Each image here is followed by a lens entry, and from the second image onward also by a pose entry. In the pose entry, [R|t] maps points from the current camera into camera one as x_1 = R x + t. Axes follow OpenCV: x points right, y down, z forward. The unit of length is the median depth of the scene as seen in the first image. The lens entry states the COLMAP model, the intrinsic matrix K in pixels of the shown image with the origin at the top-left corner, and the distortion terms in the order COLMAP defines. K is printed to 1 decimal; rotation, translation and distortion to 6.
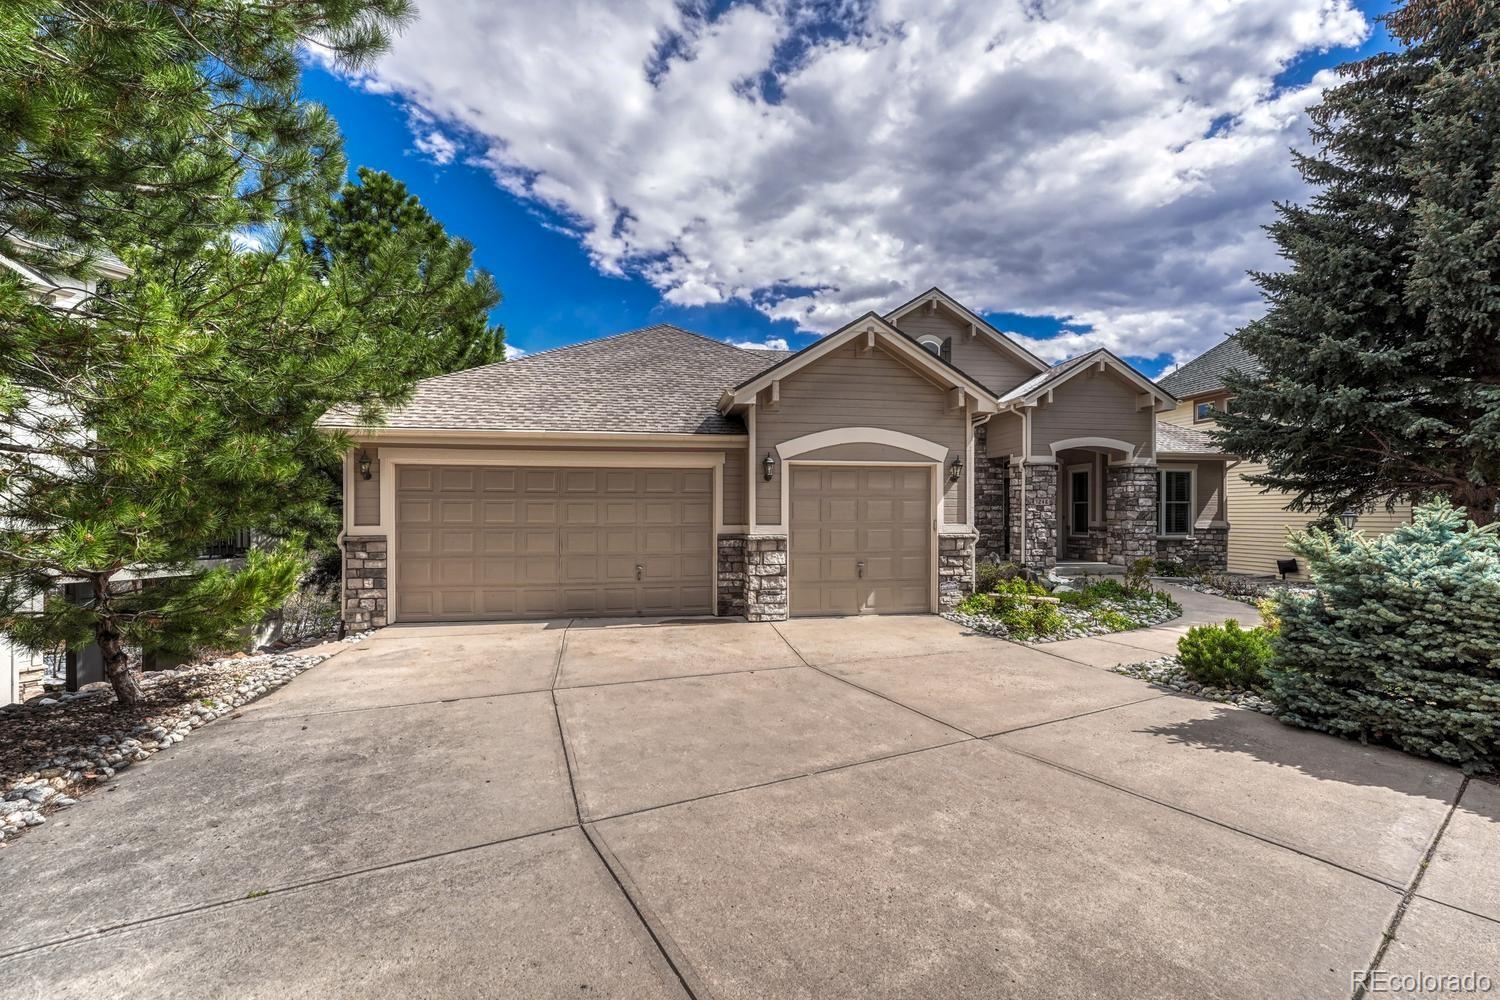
lens RADIAL K [[667.1, 0, 750.0], [0, 667.1, 500.0], [0, 0, 1]] dist [0.000058, 0.000224]
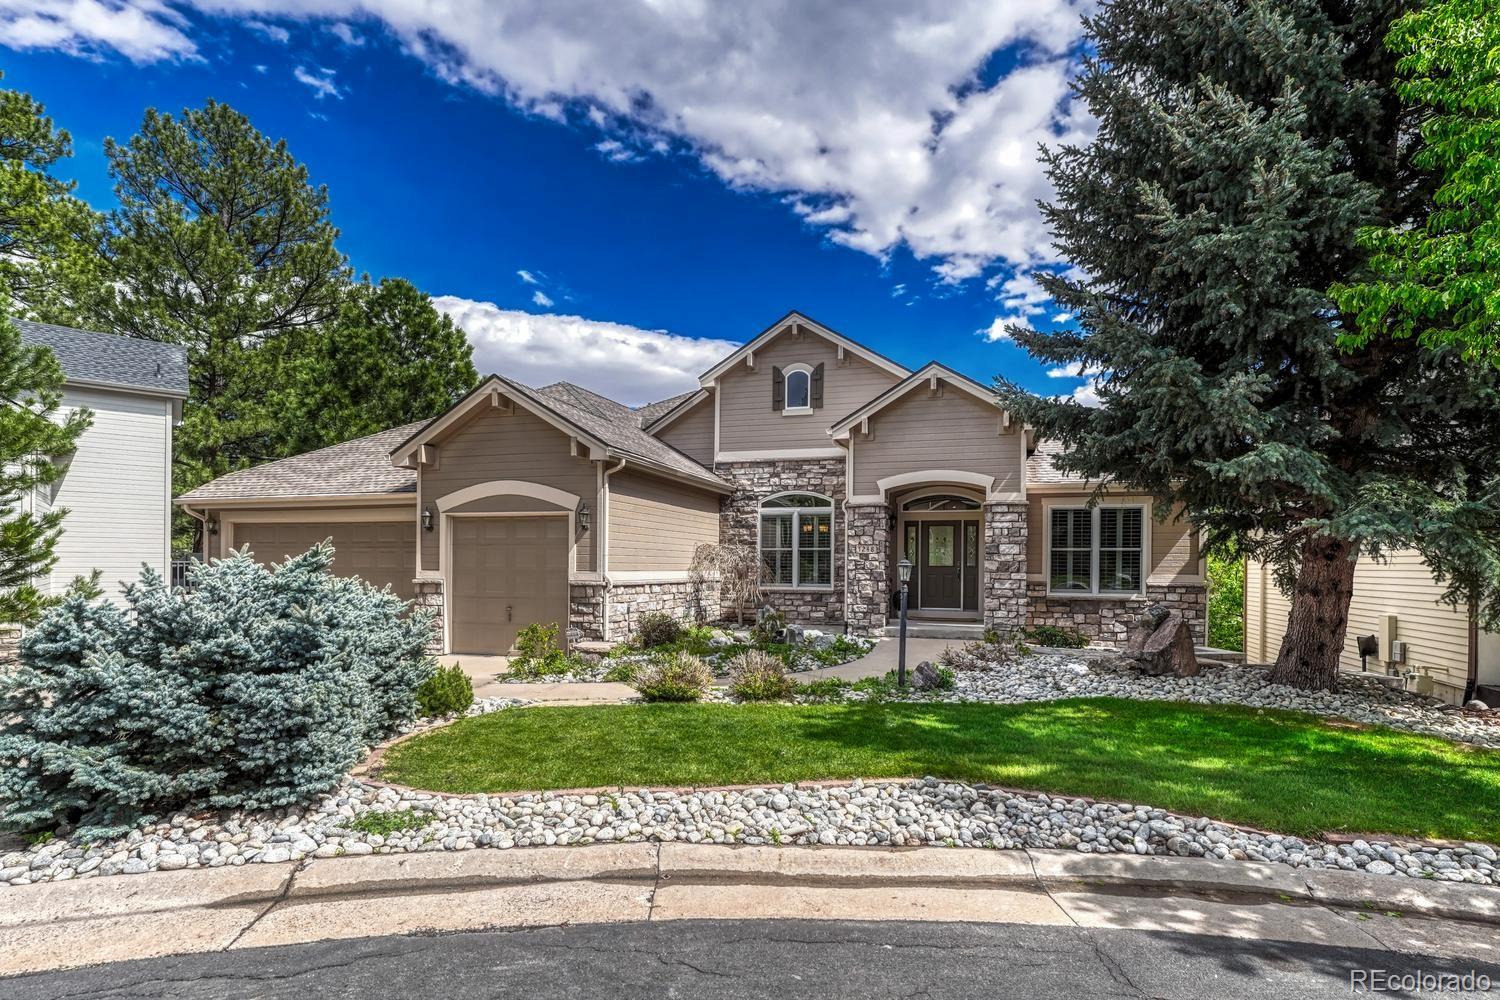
lens RADIAL K [[781.9, 0, 763.2], [0, 781.9, 550.2], [0, 0, 1]] dist [-0.001869, -0.000128]
pose [[0.888011, -0.003119, -0.459813, 0.781734], [0.003723, 0.999993, 0.000408, 0.002817], [0.459808, -0.002074, 0.888016, 0.052386]]
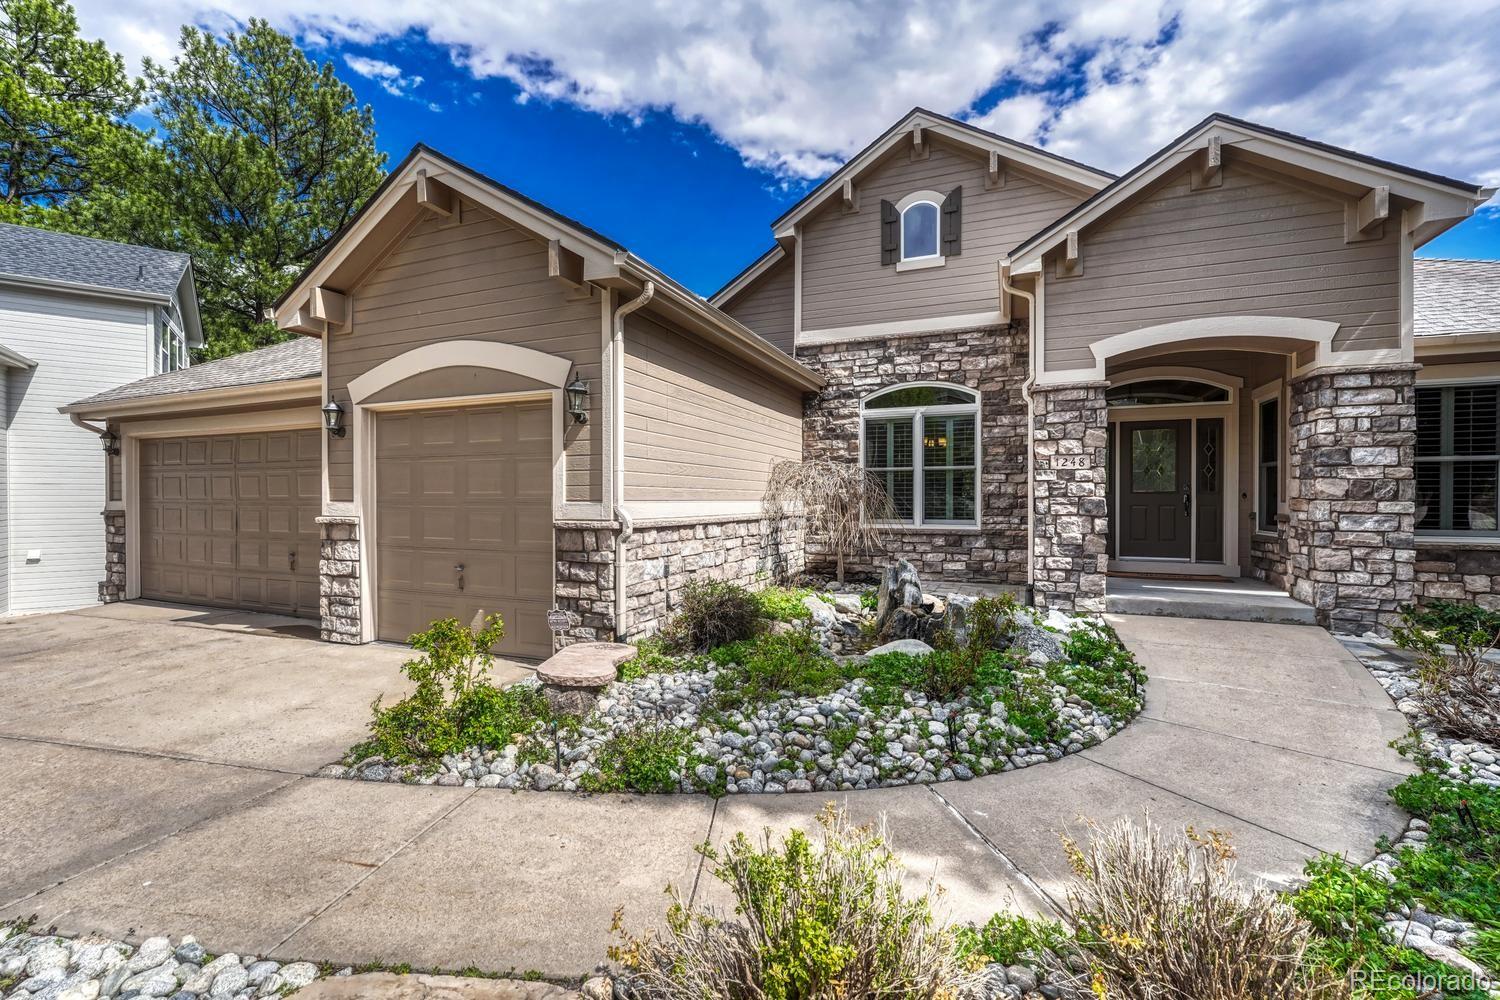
lens RADIAL K [[660.9, 0, 728.5], [0, 660.9, 492.5], [0, 0, 1]] dist [-0.005896, -0.000114]
pose [[0.832403, -0.004267, -0.554154, 0.499366], [0.011511, 0.999888, 0.009591, 0.017471], [0.554051, -0.014362, 0.832359, 0.448707]]
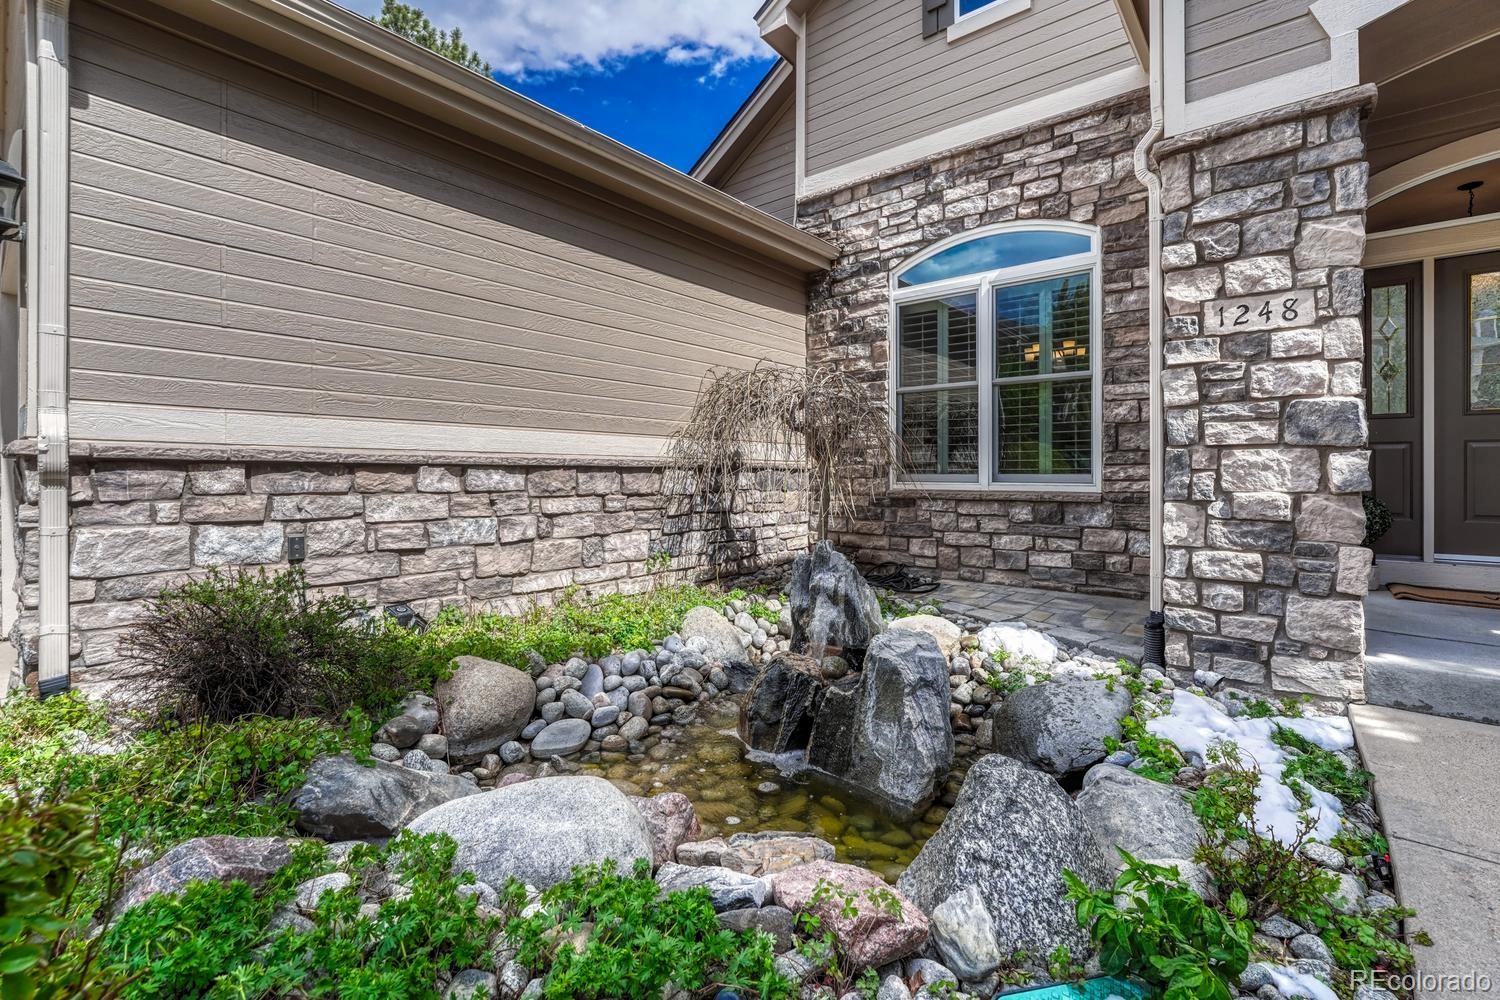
lens RADIAL K [[678.0, 0, 732.0], [0, 678.0, 465.4], [0, 0, 1]] dist [-0.009773, -0.000223]
pose [[0.628913, -0.006821, -0.777445, 0.496004], [0.013525, 0.999906, 0.002169, 0.045335], [0.777358, -0.011879, 0.628947, 0.753866]]
